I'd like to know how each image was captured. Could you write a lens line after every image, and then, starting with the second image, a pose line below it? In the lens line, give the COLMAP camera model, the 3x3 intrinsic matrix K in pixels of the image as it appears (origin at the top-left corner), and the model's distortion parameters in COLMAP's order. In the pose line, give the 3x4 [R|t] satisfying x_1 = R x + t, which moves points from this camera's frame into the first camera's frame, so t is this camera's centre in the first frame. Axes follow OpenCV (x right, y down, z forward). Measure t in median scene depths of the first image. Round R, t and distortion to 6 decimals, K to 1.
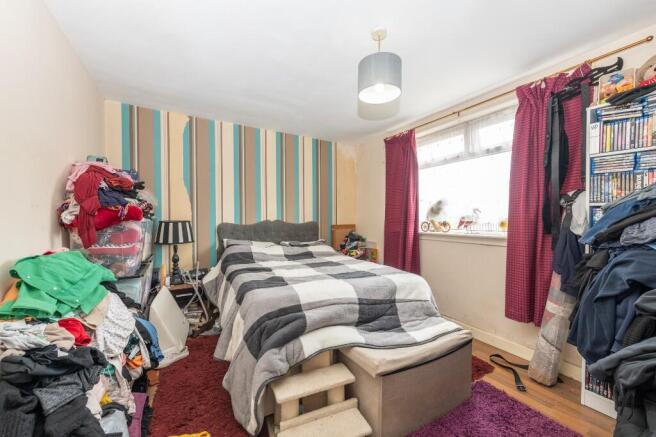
lens RADIAL K [[257.9, 0, 326.4], [0, 257.9, 219.7], [0, 0, 1]] dist [0.000801, -0.000238]
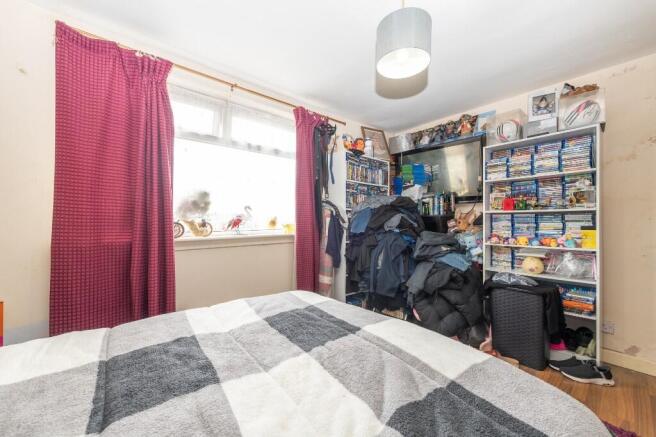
lens RADIAL K [[257.9, 0, 326.4], [0, 257.9, 219.7], [0, 0, 1]] dist [0.000801, -0.000238]
pose [[-0.197843, -0.013005, 0.980147, -0.355033], [-0.005450, 0.999911, 0.012167, -0.009172], [-0.980219, -0.002935, -0.197896, 0.891289]]
